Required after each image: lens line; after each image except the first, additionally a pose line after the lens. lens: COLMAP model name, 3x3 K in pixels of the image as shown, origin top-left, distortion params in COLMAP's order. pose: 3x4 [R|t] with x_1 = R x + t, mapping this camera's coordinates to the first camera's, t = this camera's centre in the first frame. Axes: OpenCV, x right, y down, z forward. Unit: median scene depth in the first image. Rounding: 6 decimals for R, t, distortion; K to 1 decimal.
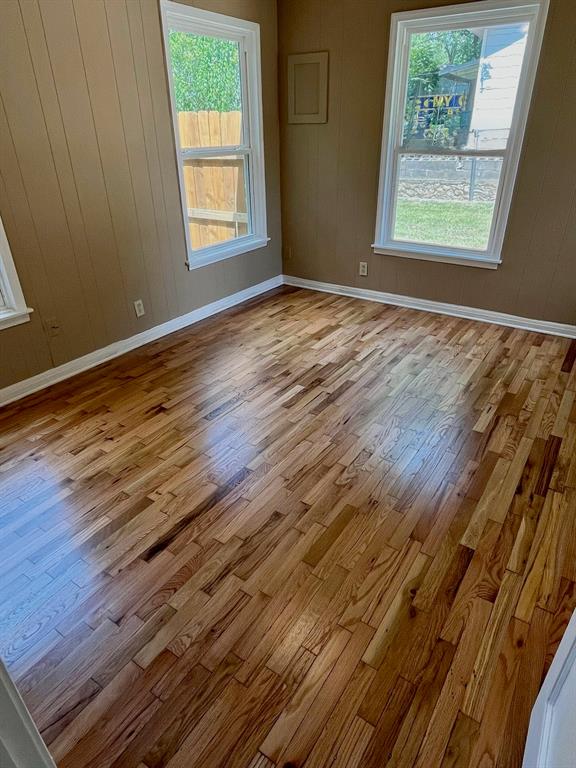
lens RADIAL K [[466.5, 0, 289.8], [0, 466.5, 380.8], [0, 0, 1]] dist [-0.003270, -0.002389]
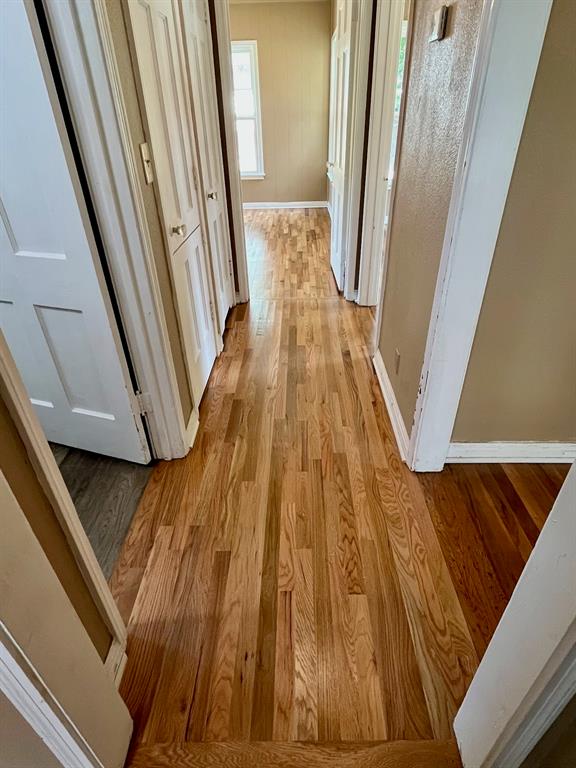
lens RADIAL K [[429.2, 0, 287.6], [0, 429.2, 382.8], [0, 0, 1]] dist [-0.002385, -0.000590]
pose [[0.835873, -0.303162, 0.457612, -0.787671], [0.275425, 0.952750, 0.128094, 0.526651], [-0.474823, 0.018967, 0.879877, -0.890357]]
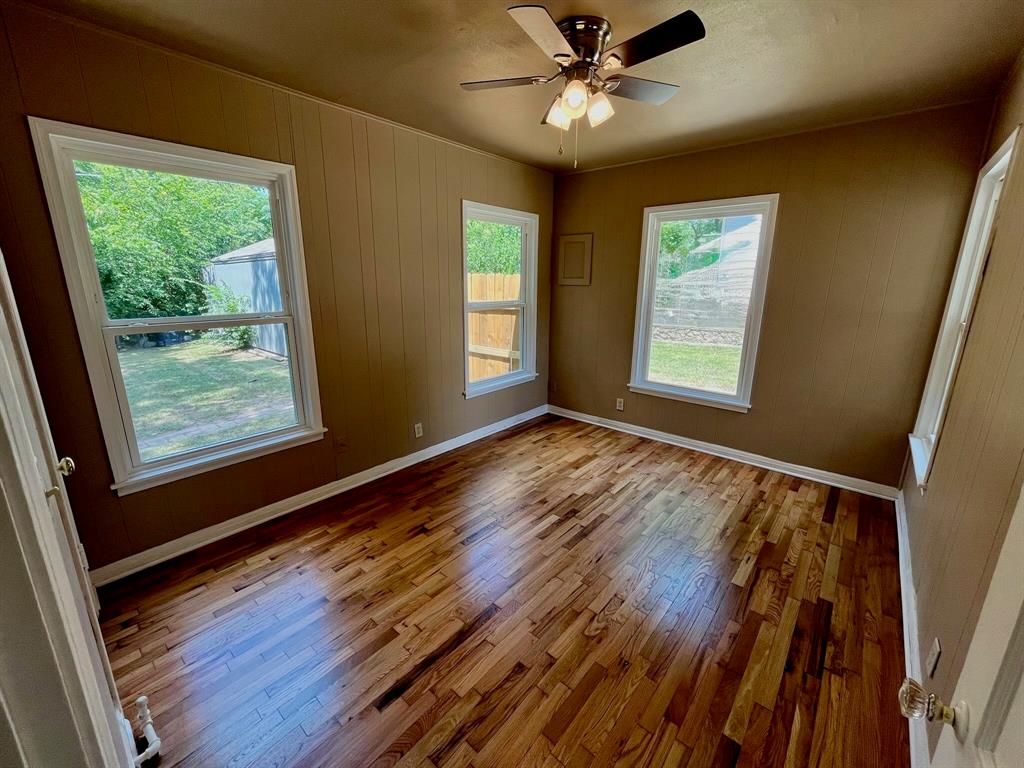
lens RADIAL K [[409.9, 0, 512.1], [0, 409.9, 378.4], [0, 0, 1]] dist [-0.004464, 0.000320]
pose [[0.992279, 0.045715, -0.115292, 0.018868], [-0.074093, 0.963976, -0.255462, -0.048527], [0.099460, 0.262032, 0.959920, 0.029838]]
